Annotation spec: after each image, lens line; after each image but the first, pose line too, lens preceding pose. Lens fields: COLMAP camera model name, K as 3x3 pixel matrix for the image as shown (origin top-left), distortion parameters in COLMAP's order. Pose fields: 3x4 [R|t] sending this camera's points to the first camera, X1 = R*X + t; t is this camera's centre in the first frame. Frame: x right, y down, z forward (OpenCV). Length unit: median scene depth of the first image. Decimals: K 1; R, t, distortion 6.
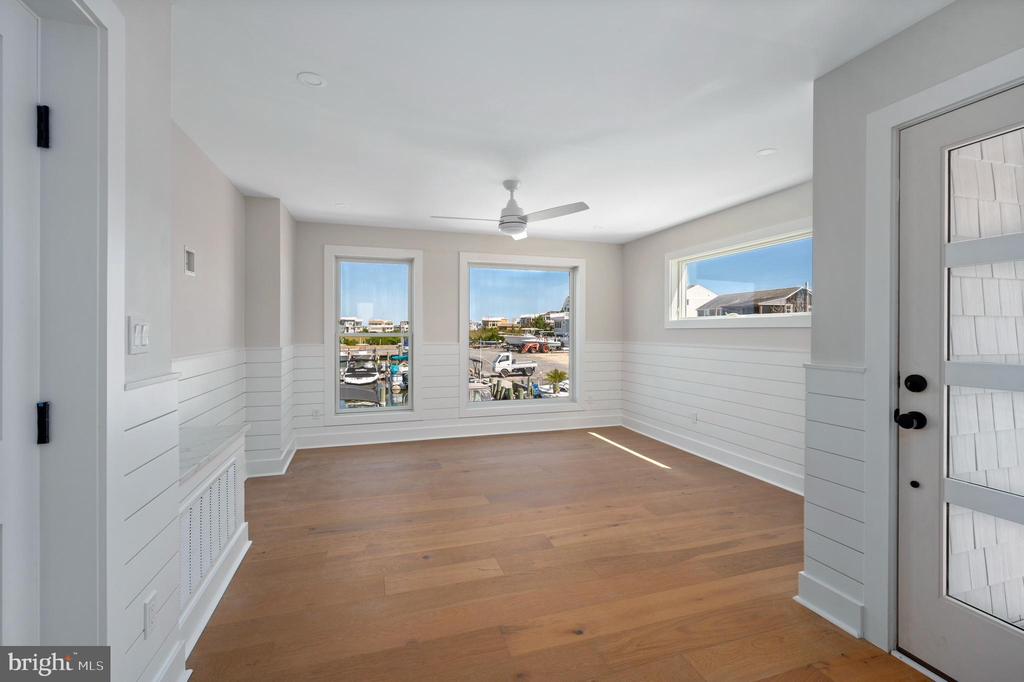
lens RADIAL K [[474.8, 0, 515.1], [0, 474.8, 334.4], [0, 0, 1]] dist [0.000488, 0.000058]
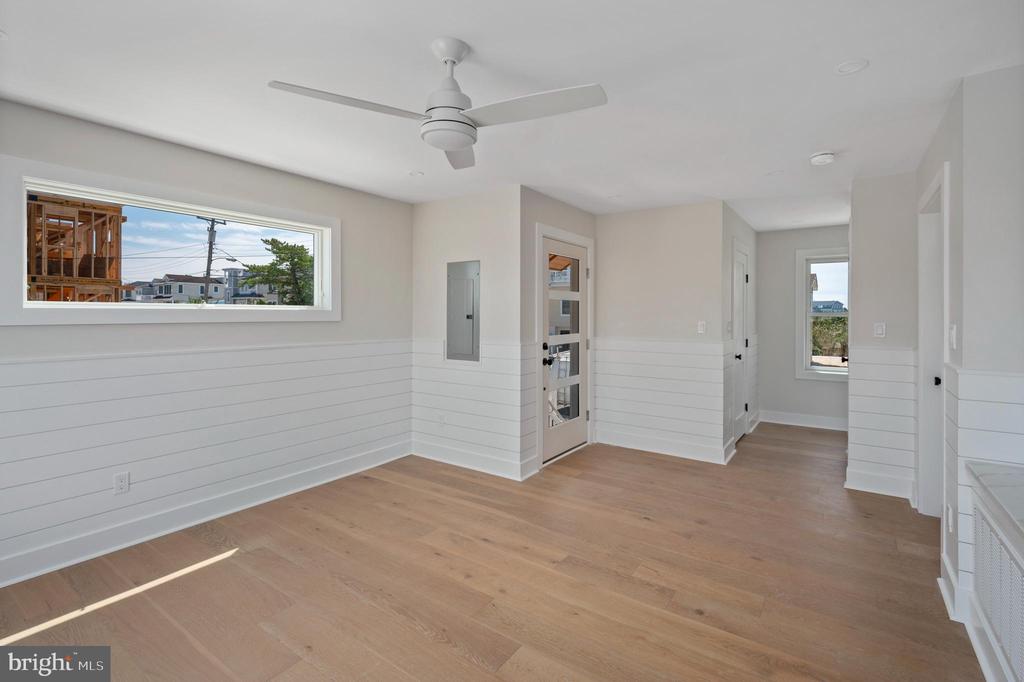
lens RADIAL K [[483.2, 0, 509.8], [0, 483.2, 313.9], [0, 0, 1]] dist [-0.003535, 0.000066]
pose [[-0.626051, -0.002999, 0.779777, -0.520798], [0.003544, 0.999971, 0.006692, -0.040522], [-0.779774, 0.006953, -0.626022, 1.473453]]
